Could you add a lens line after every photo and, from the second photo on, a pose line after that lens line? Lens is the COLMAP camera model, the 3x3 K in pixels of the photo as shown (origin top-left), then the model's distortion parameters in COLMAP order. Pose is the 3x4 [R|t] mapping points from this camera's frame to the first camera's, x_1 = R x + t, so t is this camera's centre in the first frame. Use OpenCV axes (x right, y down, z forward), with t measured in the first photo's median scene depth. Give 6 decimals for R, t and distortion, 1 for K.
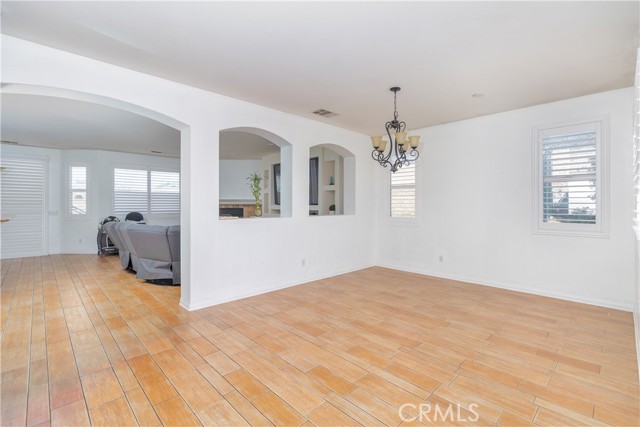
lens RADIAL K [[296.2, 0, 332.1], [0, 296.2, 204.1], [0, 0, 1]] dist [0.000751, -0.000051]
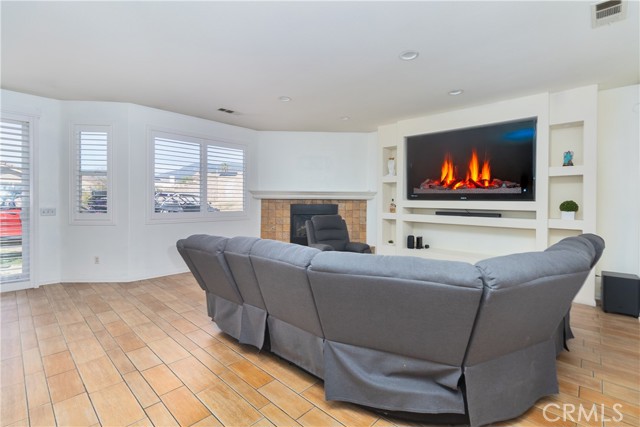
lens RADIAL K [[292.9, 0, 329.1], [0, 292.9, 203.9], [0, 0, 1]] dist [0.004504, 0.000418]
pose [[0.998705, 0.007901, 0.050255, -0.717114], [-0.008586, 0.999873, 0.013417, 0.006590], [-0.050143, -0.013831, 0.998646, 0.683156]]
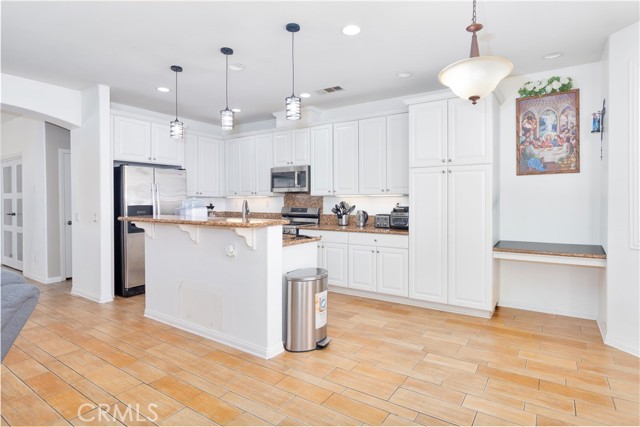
lens RADIAL K [[336.0, 0, 321.7], [0, 336.0, 201.6], [0, 0, 1]] dist [0.003583, -0.000134]
pose [[-0.980385, 0.002022, -0.197083, -1.200910], [0.003016, 0.999984, -0.004746, 0.004617], [0.197070, -0.005248, -0.980375, 1.676433]]
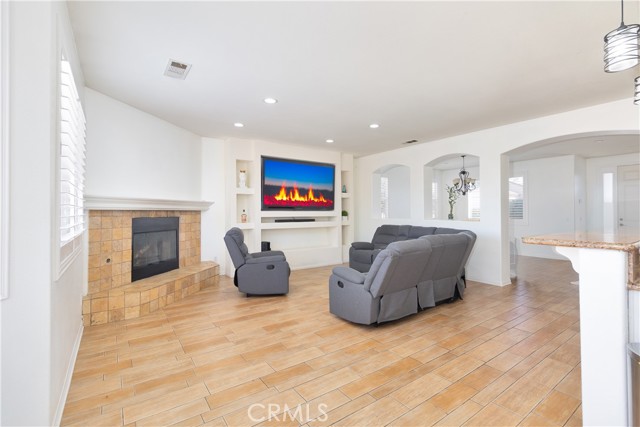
lens RADIAL K [[296.2, 0, 332.1], [0, 296.2, 204.1], [0, 0, 1]] dist [0.000751, -0.000051]
pose [[0.139531, 0.023593, 0.989937, -1.619706], [-0.001627, 0.999720, -0.023597, 0.005332], [-0.990216, 0.001682, 0.139530, 1.314251]]
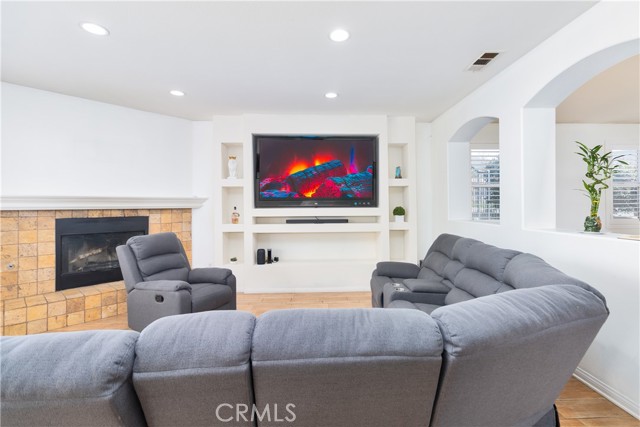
lens RADIAL K [[292.9, 0, 329.1], [0, 292.9, 203.9], [0, 0, 1]] dist [0.004504, 0.000418]
pose [[0.671194, -0.002124, 0.741279, -0.916860], [0.005570, 0.999982, -0.002178, -0.006471], [-0.741261, 0.005591, 0.671194, 0.973430]]
